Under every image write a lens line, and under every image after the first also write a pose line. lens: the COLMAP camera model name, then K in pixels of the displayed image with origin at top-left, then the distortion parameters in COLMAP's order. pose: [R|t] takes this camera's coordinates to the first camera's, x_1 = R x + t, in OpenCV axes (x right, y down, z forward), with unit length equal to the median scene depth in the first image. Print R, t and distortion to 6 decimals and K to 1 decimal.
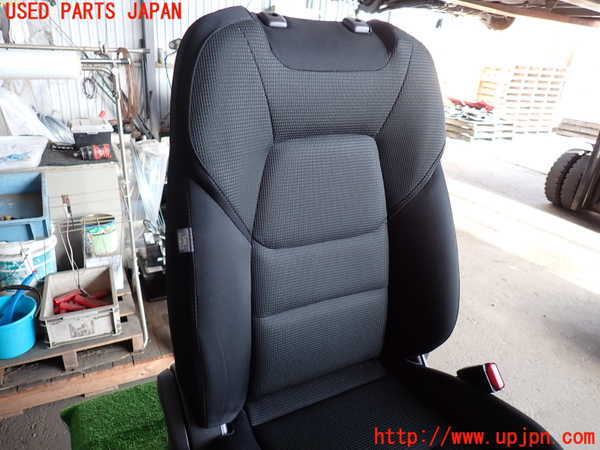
lens RADIAL K [[434.6, 0, 303.2], [0, 434.6, 225.8], [0, 0, 1]] dist [-0.002273, -0.000257]
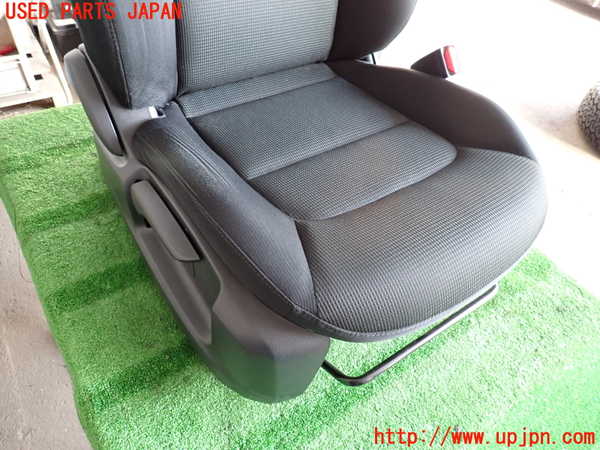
lens RADIAL K [[435.7, 0, 299.0], [0, 435.7, 213.1], [0, 0, 1]] dist [0.001283, -0.001397]
pose [[0.992685, -0.038179, 0.114536, 0.002462], [-0.014316, 0.904765, 0.425670, 0.209636], [-0.119880, -0.424196, 0.897601, 0.063155]]
